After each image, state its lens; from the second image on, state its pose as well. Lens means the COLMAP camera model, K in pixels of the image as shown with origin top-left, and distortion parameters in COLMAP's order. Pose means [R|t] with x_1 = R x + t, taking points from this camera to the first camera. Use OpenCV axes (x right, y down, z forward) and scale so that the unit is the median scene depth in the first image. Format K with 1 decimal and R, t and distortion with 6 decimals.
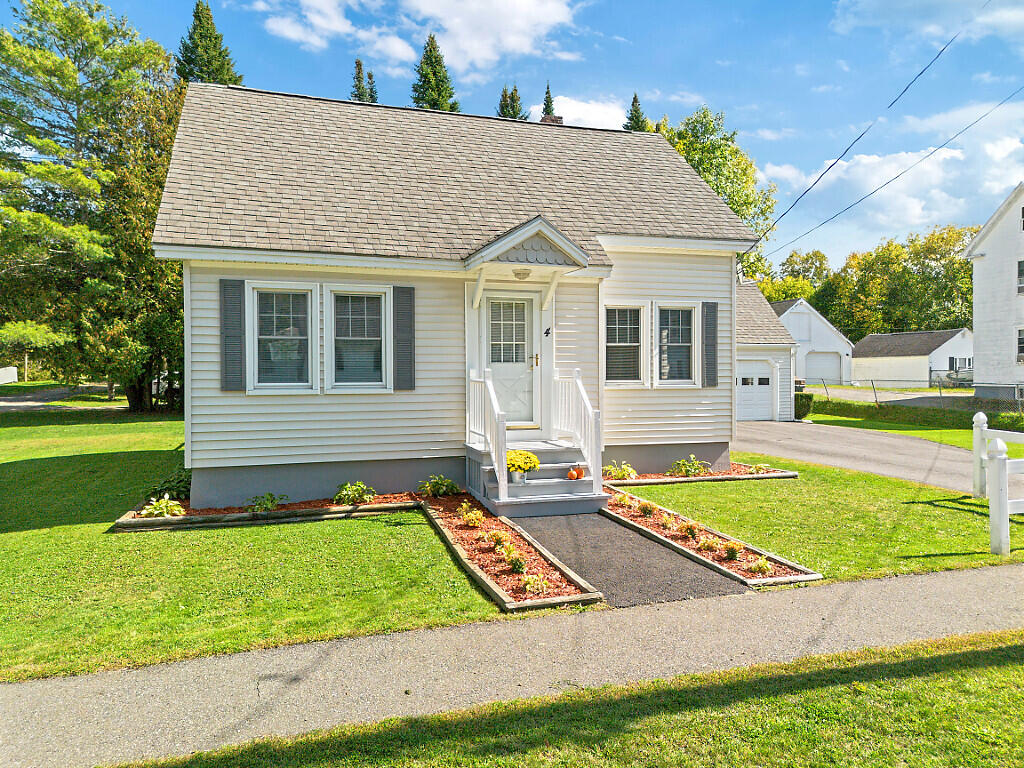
lens RADIAL K [[750.4, 0, 512.0], [0, 750.4, 384.0], [0, 0, 1]] dist [-0.002945, -0.004896]
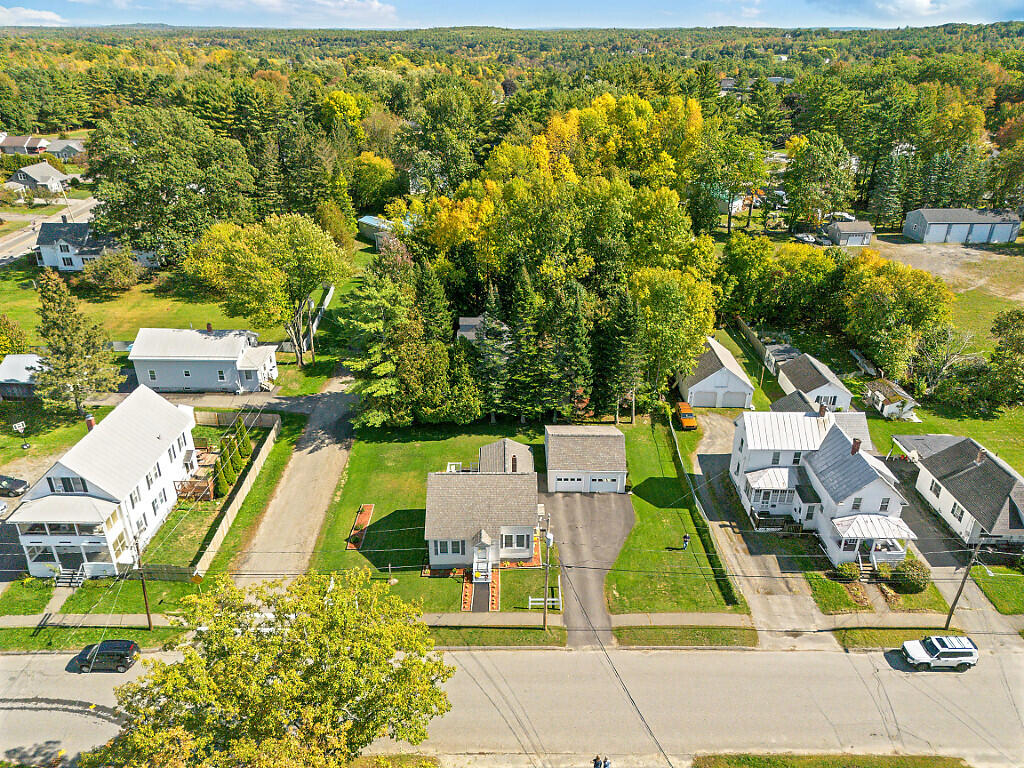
lens RADIAL K [[750.4, 0, 512.0], [0, 750.4, 384.0], [0, 0, 1]] dist [-0.002945, -0.004896]
pose [[0.958108, 0.129267, -0.255575, 1.283655], [-0.014163, 0.912643, 0.408513, -2.988495], [0.286056, -0.387780, 0.876241, -2.926638]]
